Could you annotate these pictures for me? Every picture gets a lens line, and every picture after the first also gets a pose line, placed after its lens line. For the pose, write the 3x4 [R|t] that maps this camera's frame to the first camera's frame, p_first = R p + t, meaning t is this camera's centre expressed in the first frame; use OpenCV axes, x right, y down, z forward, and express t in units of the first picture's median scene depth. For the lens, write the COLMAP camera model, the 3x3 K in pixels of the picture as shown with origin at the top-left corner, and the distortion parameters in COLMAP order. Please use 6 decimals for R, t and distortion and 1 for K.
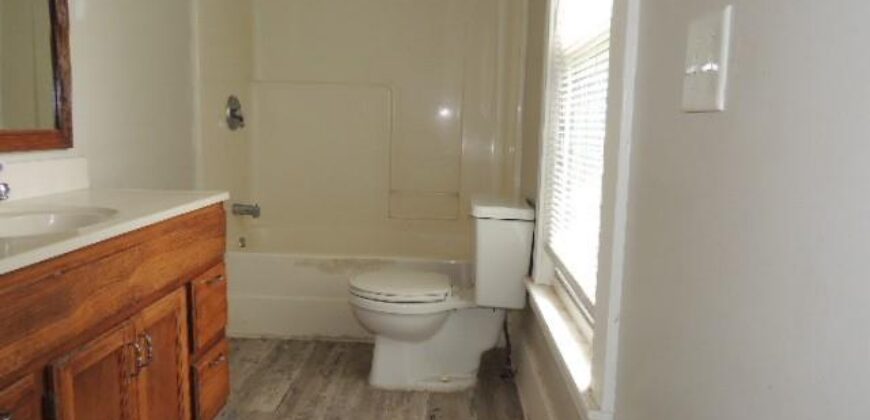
lens RADIAL K [[633.0, 0, 435.0], [0, 633.0, 210.0], [0, 0, 1]] dist [-0.016522, 0.000944]
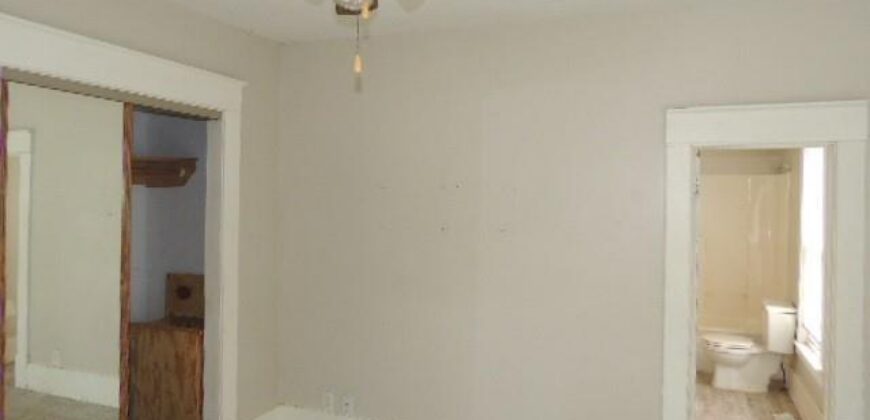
lens RADIAL K [[633.0, 0, 435.0], [0, 633.0, 210.0], [0, 0, 1]] dist [-0.016522, 0.000944]
pose [[0.935504, -0.012459, -0.353096, -0.227774], [-0.036428, 0.990651, -0.131467, -0.005265], [0.351433, 0.135850, 0.926304, -1.432570]]
